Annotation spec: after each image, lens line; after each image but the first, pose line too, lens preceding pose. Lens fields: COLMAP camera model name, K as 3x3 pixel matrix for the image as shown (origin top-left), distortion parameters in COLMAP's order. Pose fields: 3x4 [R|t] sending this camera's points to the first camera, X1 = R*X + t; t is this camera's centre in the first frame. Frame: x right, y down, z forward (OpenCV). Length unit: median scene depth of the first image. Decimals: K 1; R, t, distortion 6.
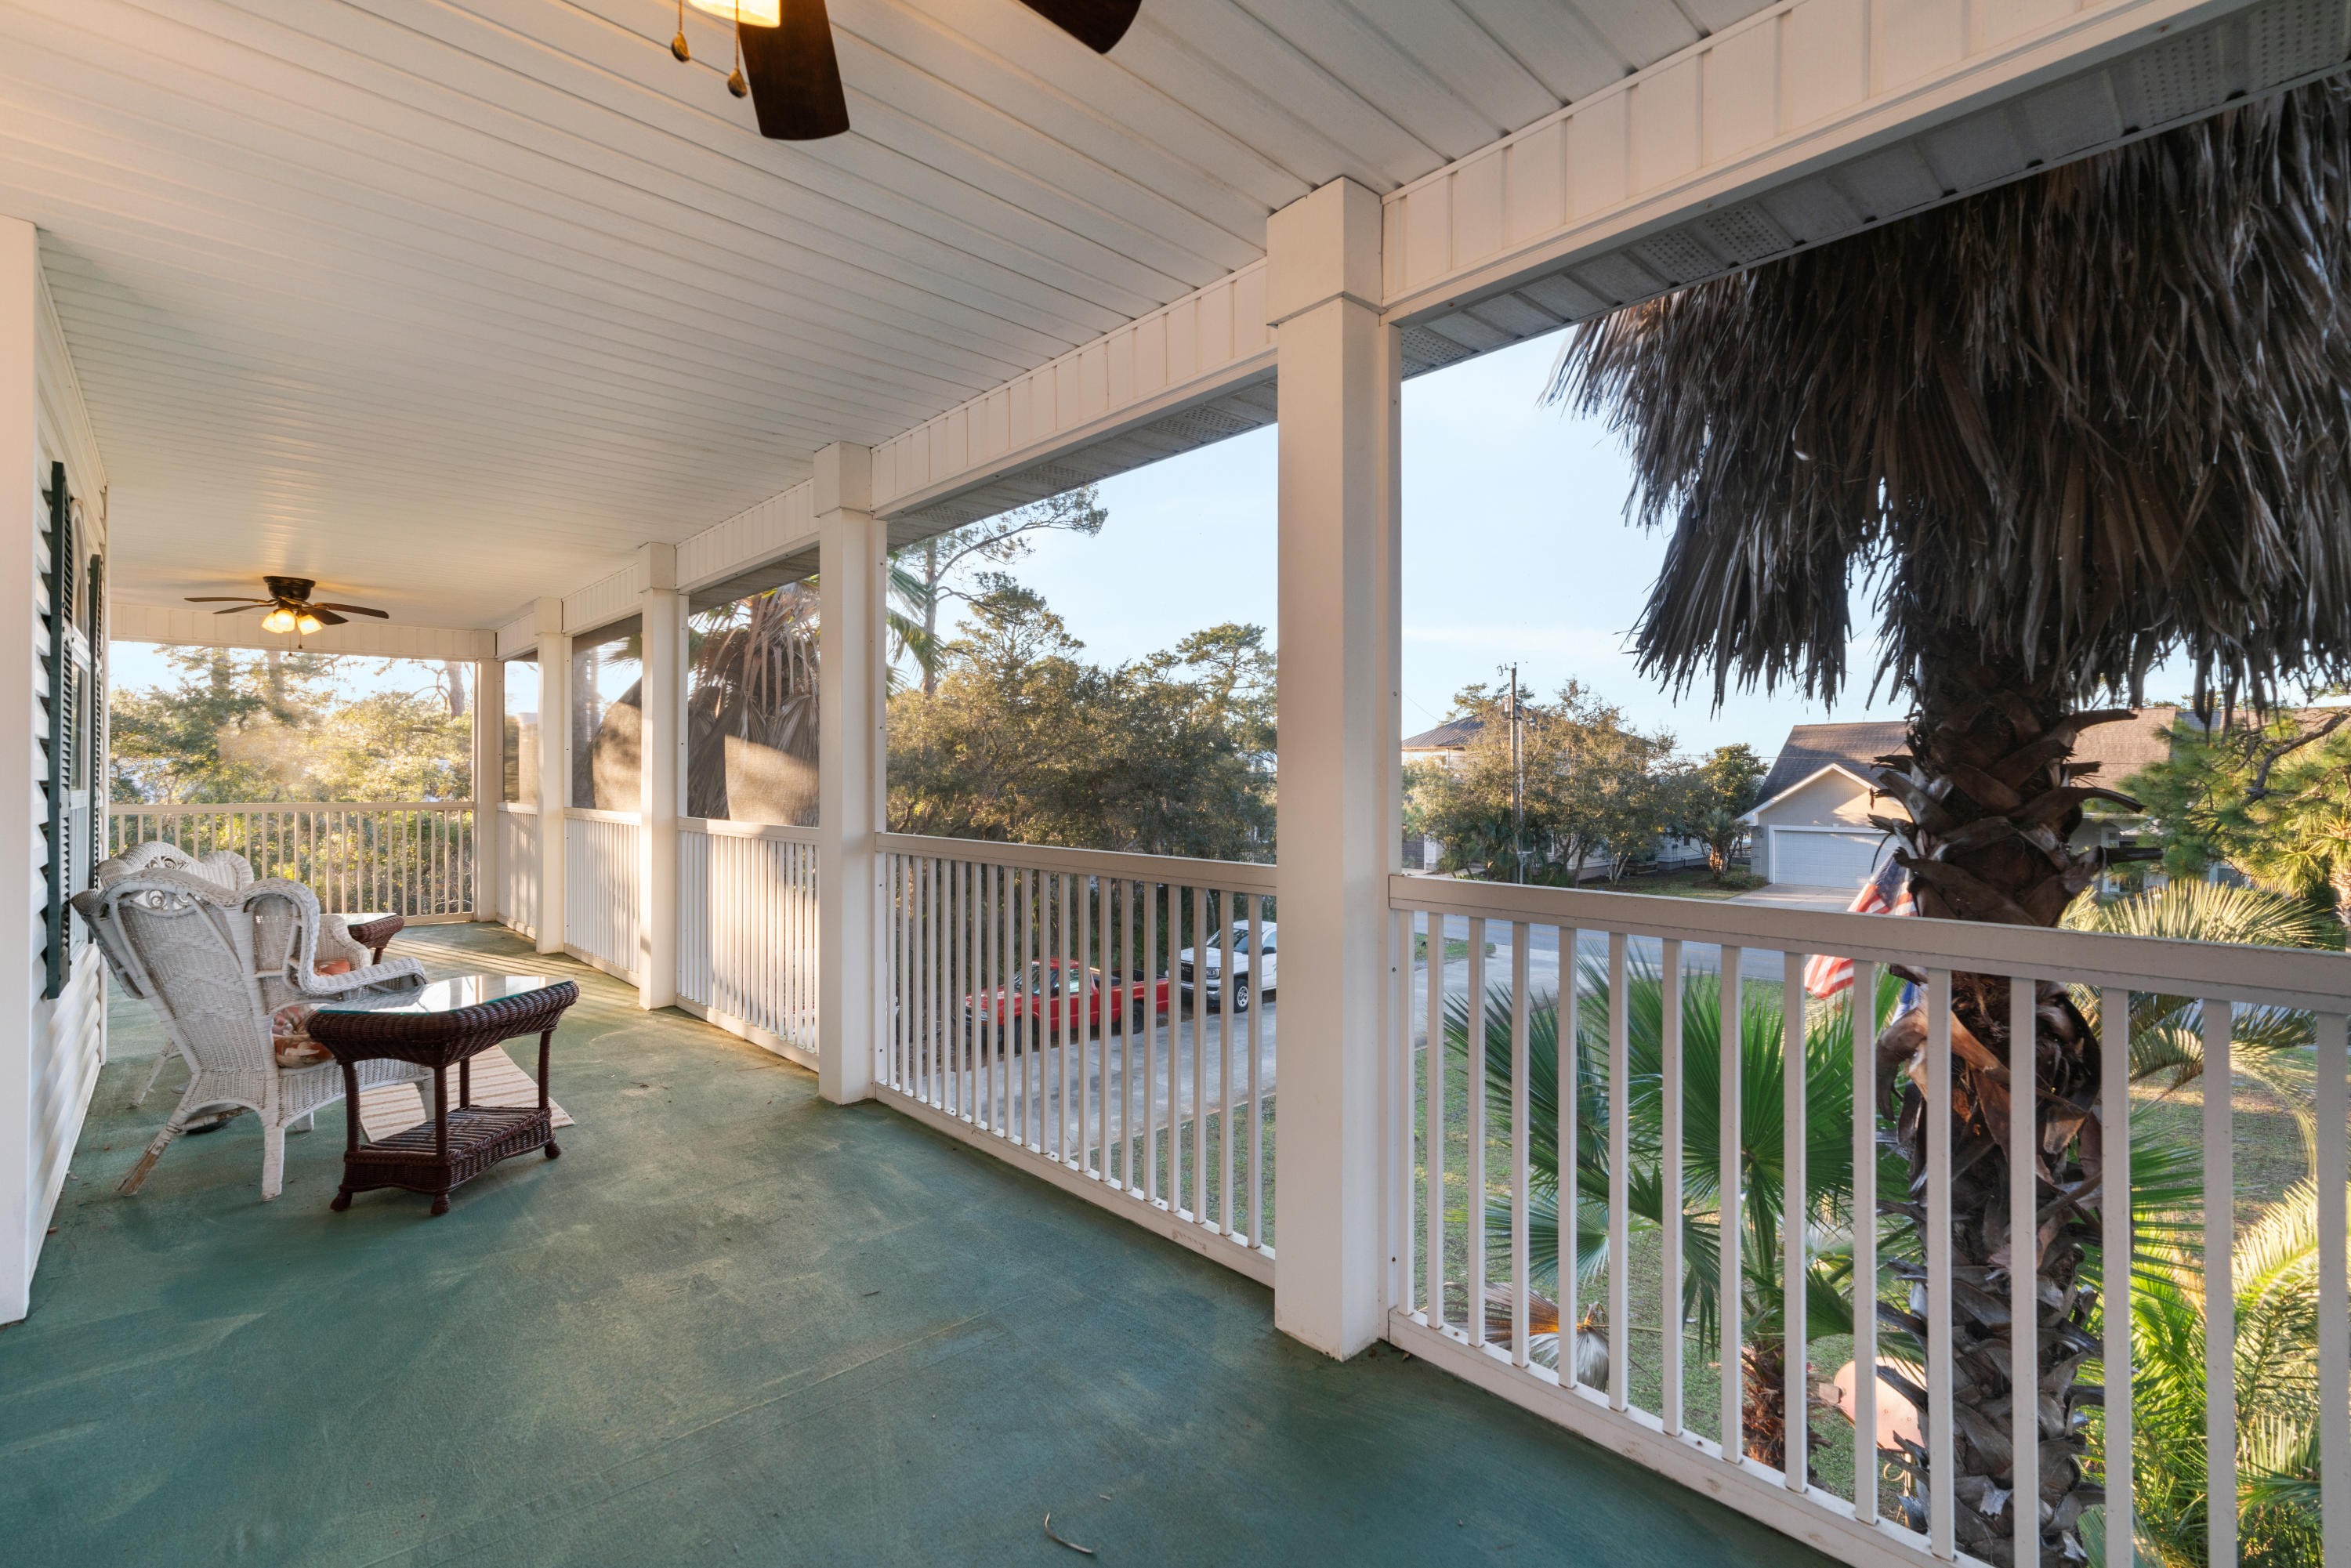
lens RADIAL K [[1071.5, 0, 1152.4], [0, 1071.5, 780.2], [0, 0, 1]] dist [-0.012891, 0.003830]
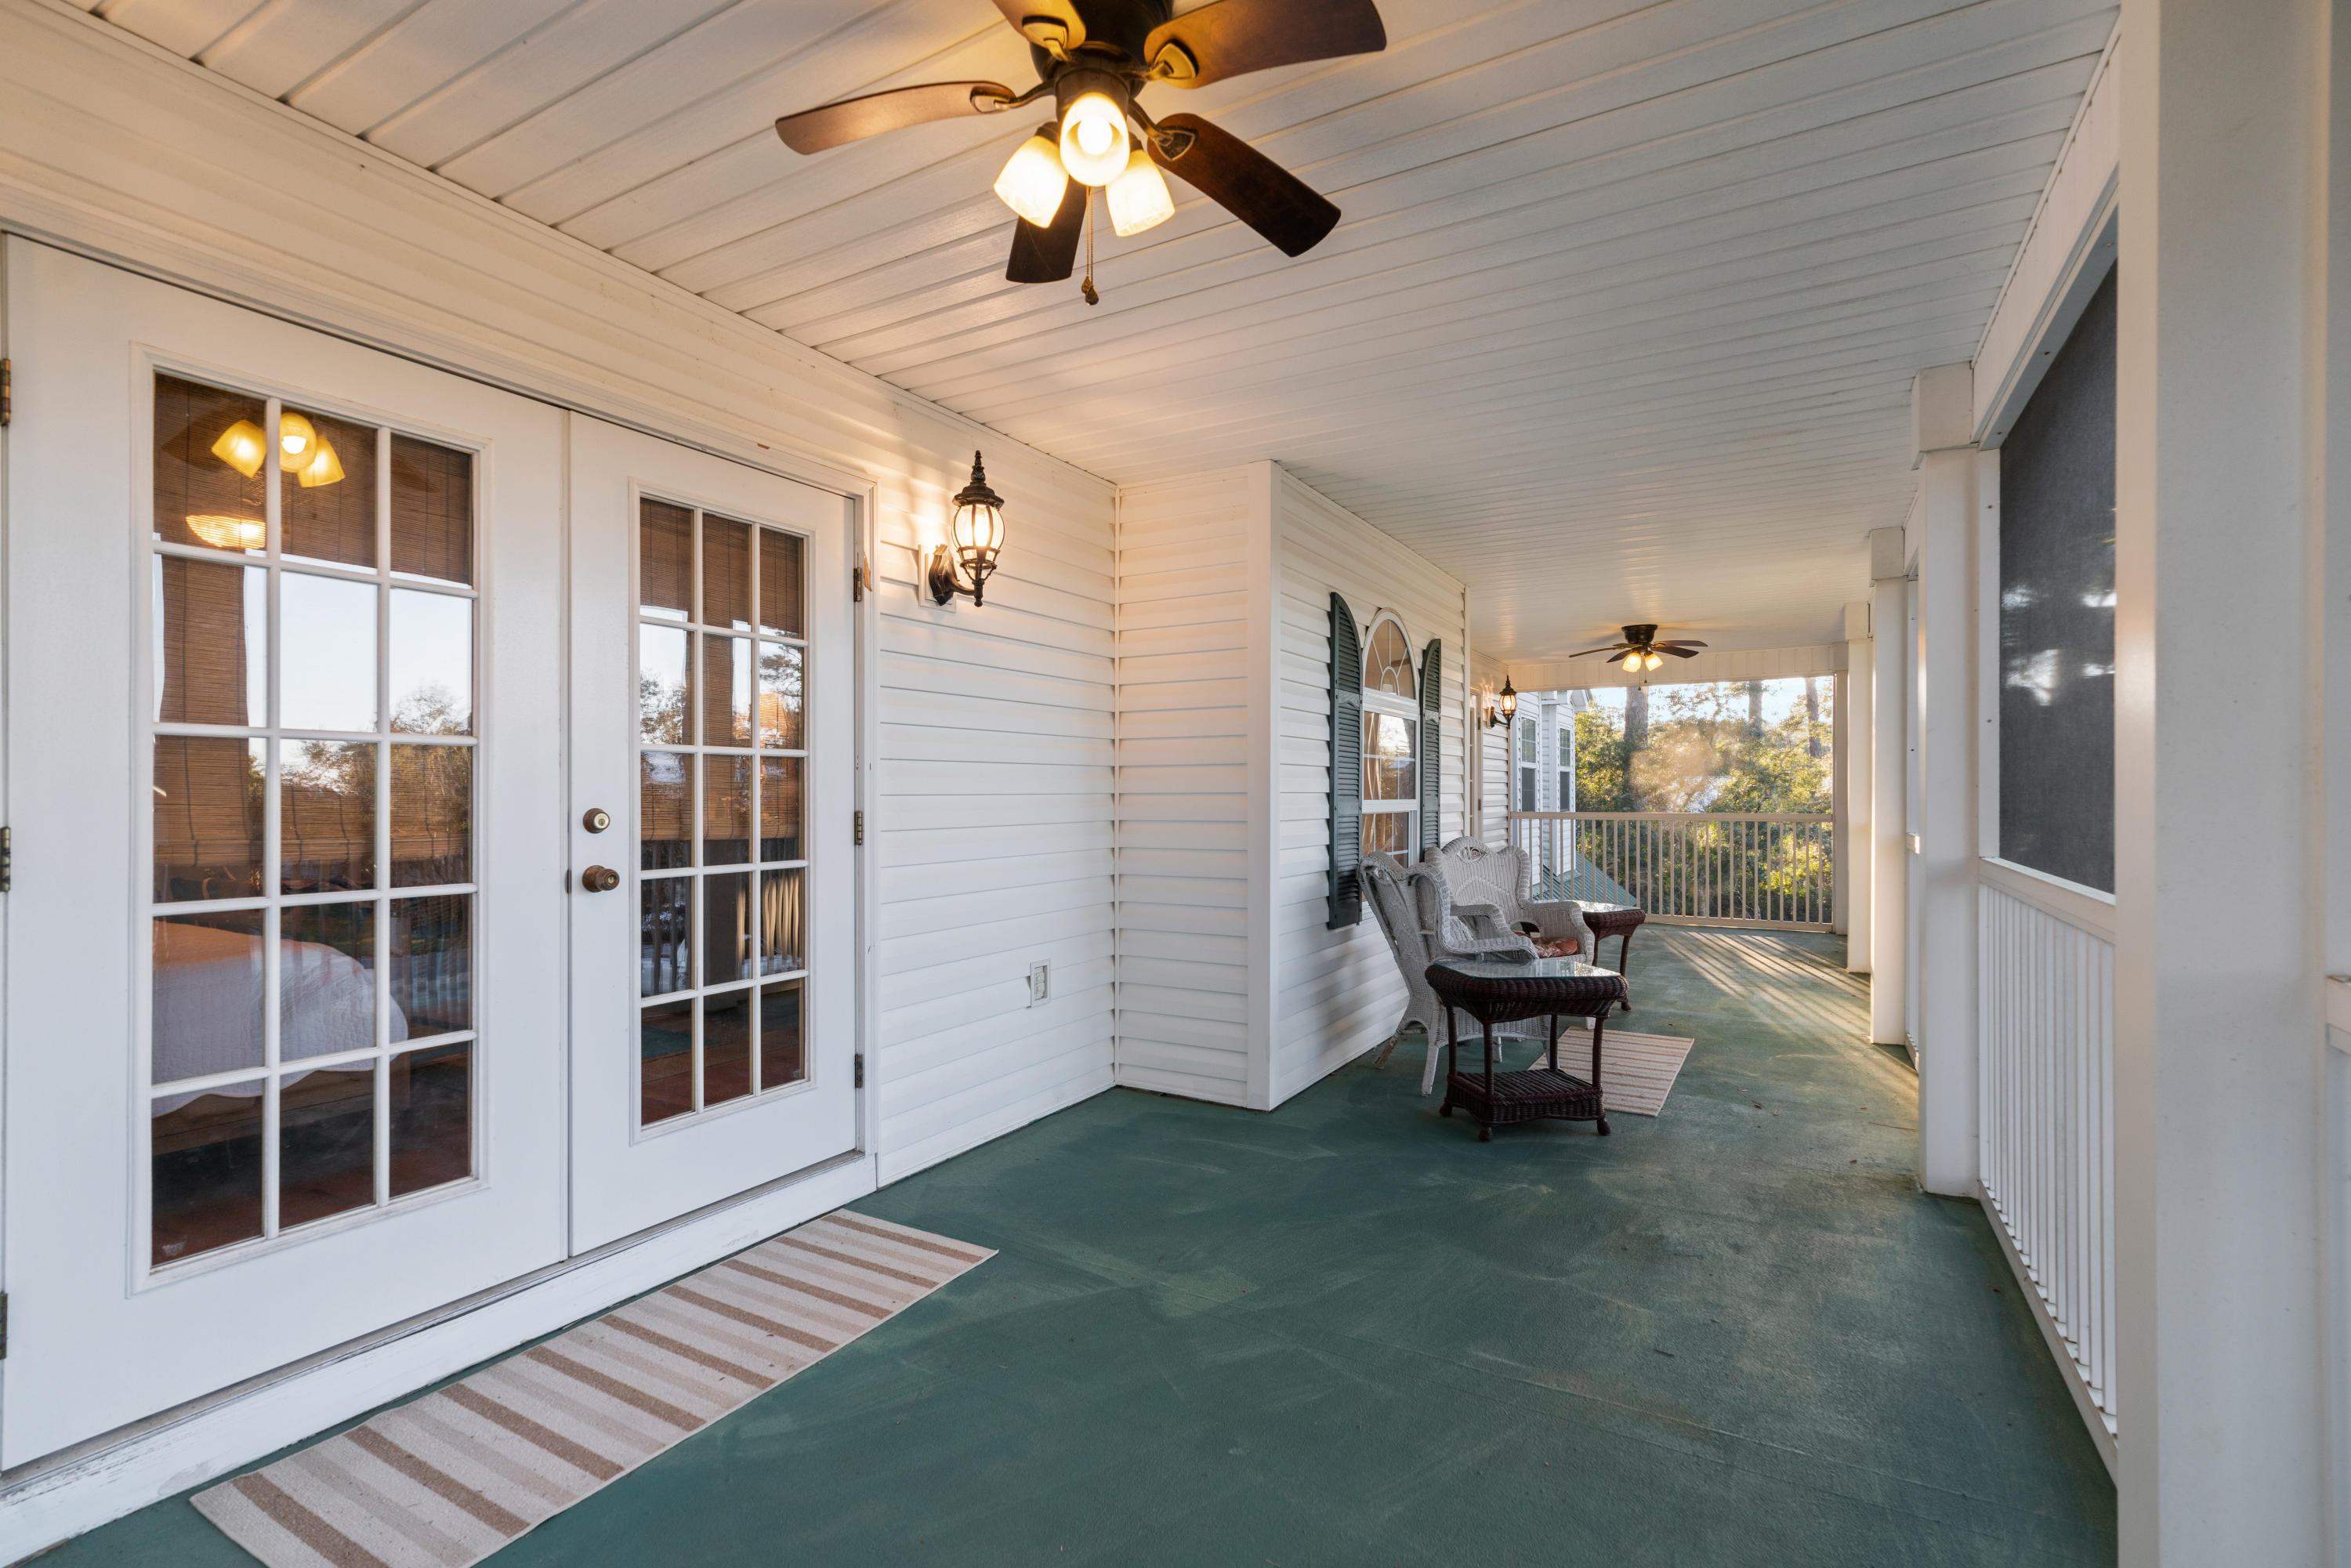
lens RADIAL K [[1071.5, 0, 1153.7], [0, 1071.5, 786.2], [0, 0, 1]] dist [-0.012891, 0.003830]
pose [[0.284565, -0.006132, -0.958637, 0.380172], [-0.000287, 0.999979, -0.006482, 0.001197], [0.958657, 0.002120, 0.284558, 0.247503]]
